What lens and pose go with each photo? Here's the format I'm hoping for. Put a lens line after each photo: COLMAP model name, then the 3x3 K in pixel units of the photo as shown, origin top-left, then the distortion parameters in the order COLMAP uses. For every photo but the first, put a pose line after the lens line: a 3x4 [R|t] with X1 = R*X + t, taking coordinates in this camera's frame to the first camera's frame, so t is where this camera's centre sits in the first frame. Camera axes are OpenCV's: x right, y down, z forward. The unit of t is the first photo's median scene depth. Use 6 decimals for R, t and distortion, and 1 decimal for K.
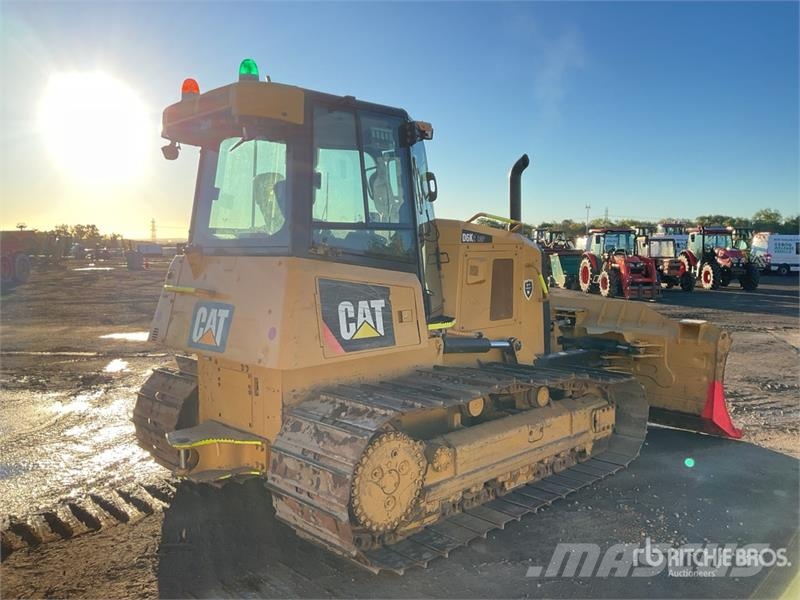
lens RADIAL K [[657.4, 0, 400.0], [0, 657.4, 300.0], [0, 0, 1]] dist [0.086417, -0.162847]
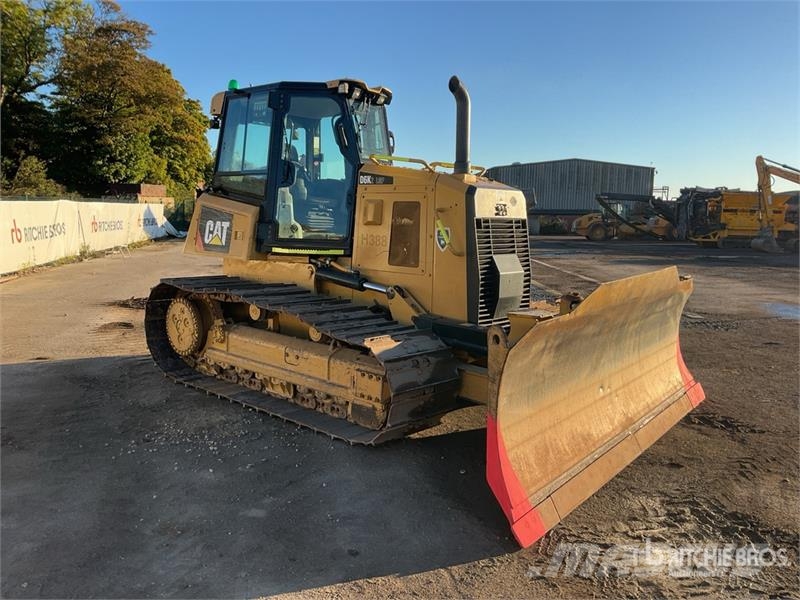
lens RADIAL K [[657.4, 0, 400.0], [0, 657.4, 300.0], [0, 0, 1]] dist [0.086417, -0.162847]
pose [[0.075891, 0.151375, -0.985559, 1.494271], [-0.097043, 0.984838, 0.143792, -0.079220], [0.992383, 0.084729, 0.089430, 1.245933]]
